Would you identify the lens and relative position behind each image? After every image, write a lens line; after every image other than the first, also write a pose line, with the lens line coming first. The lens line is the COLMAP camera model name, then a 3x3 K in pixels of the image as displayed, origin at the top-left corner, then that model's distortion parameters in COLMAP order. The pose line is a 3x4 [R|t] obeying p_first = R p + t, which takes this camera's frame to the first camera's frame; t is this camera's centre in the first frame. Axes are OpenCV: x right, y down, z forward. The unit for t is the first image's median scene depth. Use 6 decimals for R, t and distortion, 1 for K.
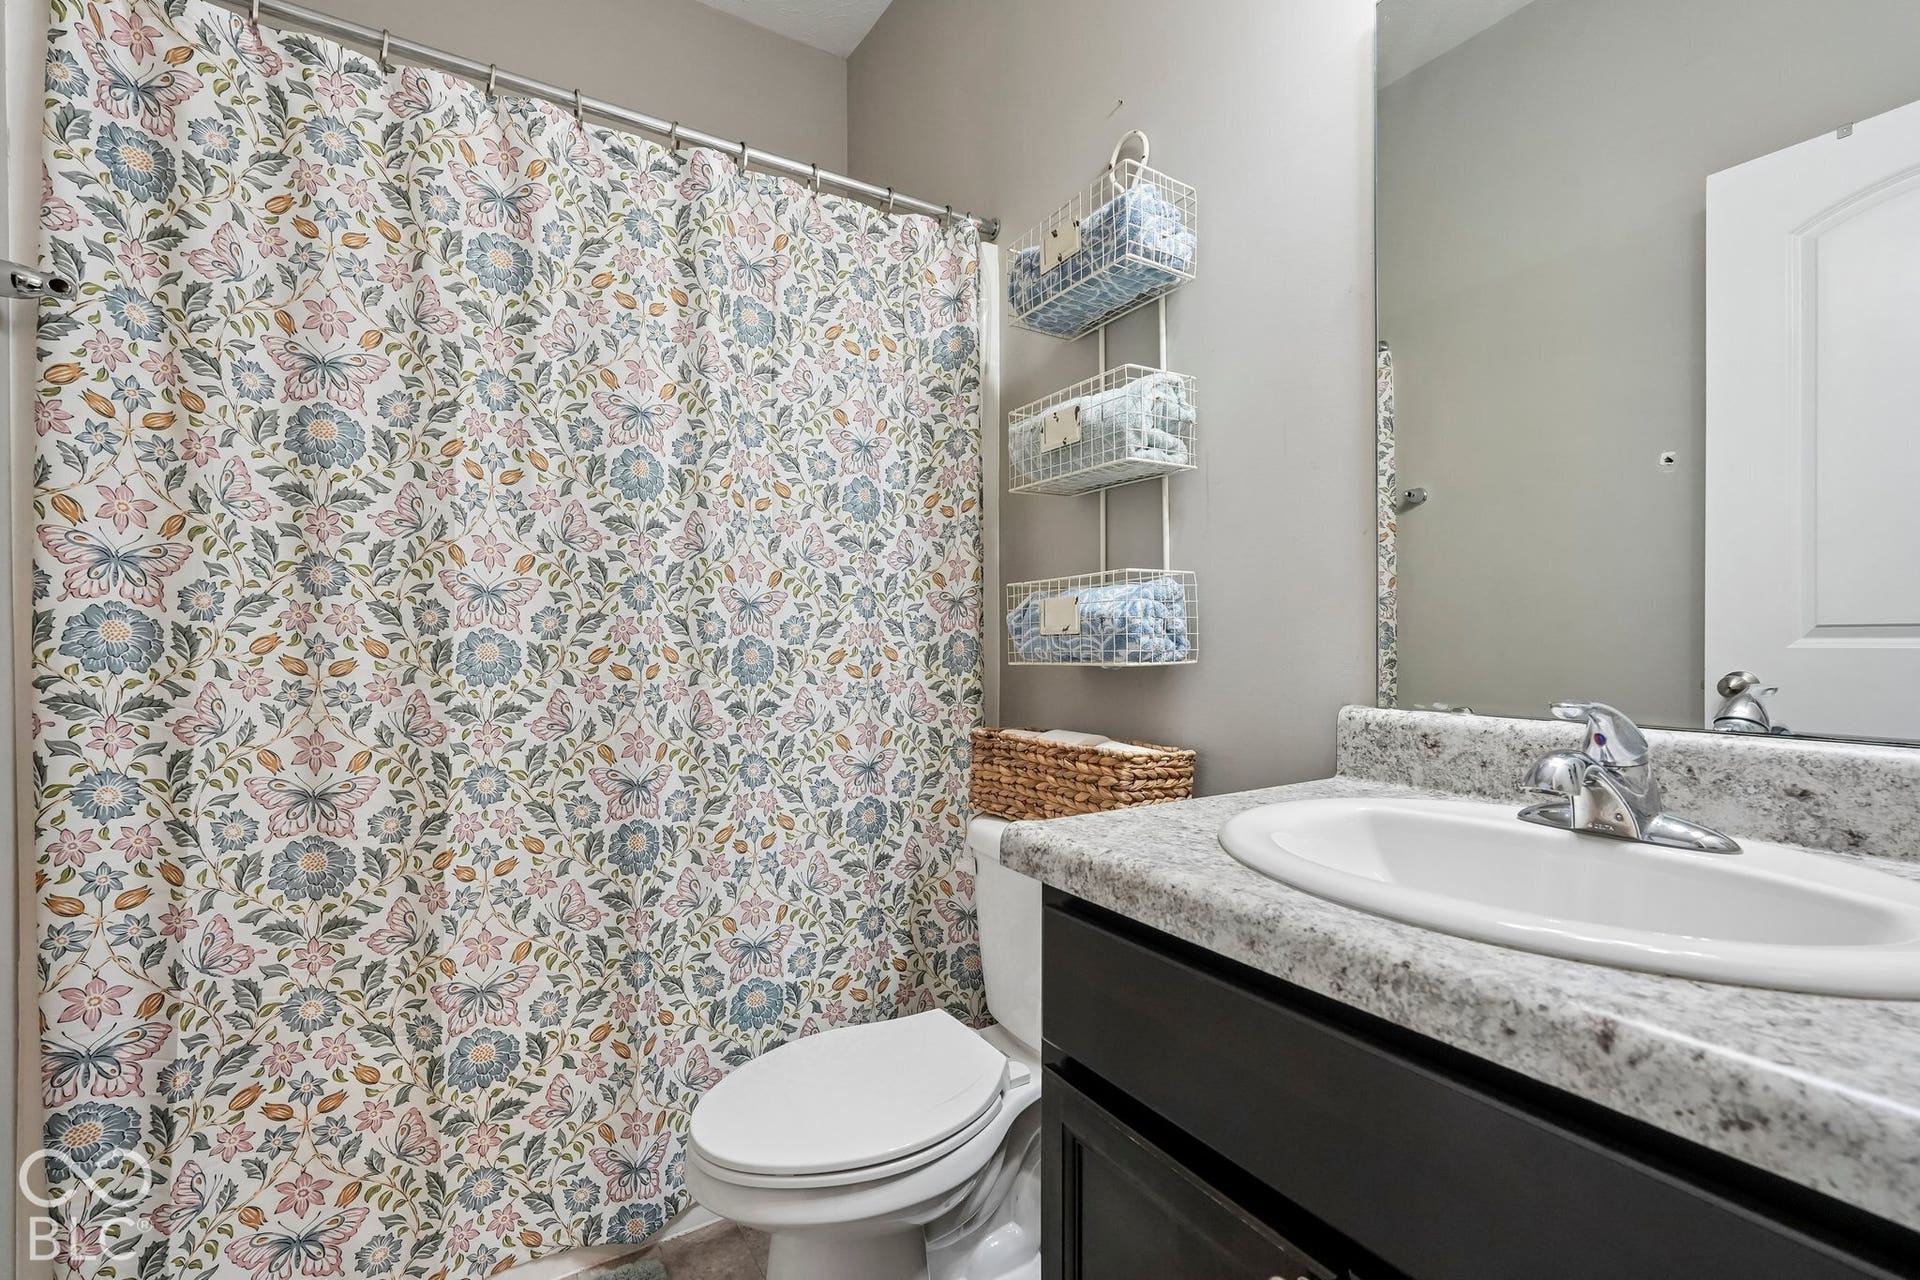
lens RADIAL K [[847.4, 0, 949.1], [0, 847.4, 637.4], [0, 0, 1]] dist [-0.002421, -0.000100]
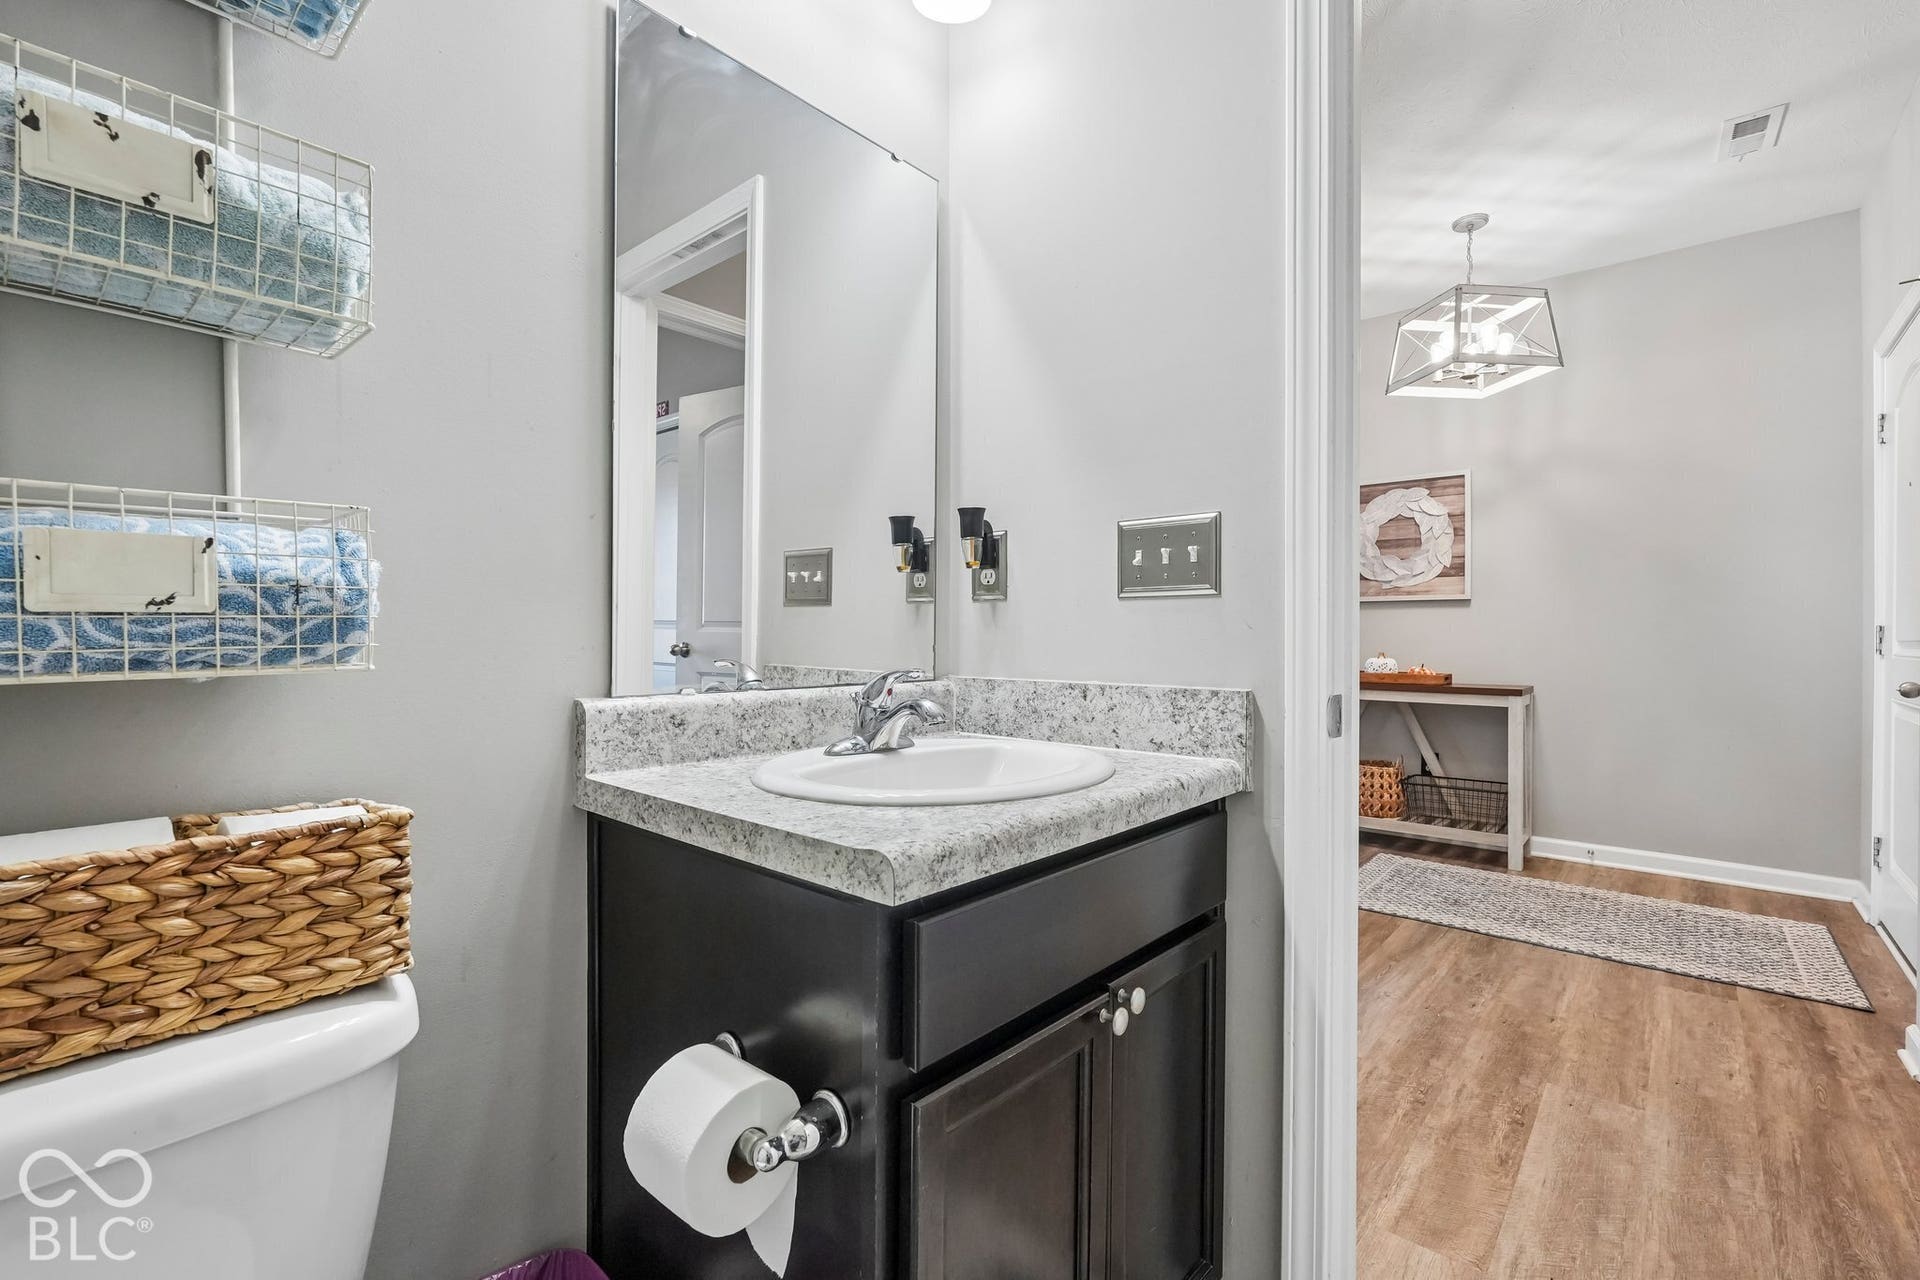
lens RADIAL K [[847.4, 0, 954.3], [0, 847.4, 641.0], [0, 0, 1]] dist [-0.002421, -0.000100]
pose [[-0.283042, -0.007882, 0.959075, -0.621199], [-0.004555, 0.999966, 0.006874, 0.008737], [-0.959097, -0.002423, -0.283069, 1.000245]]
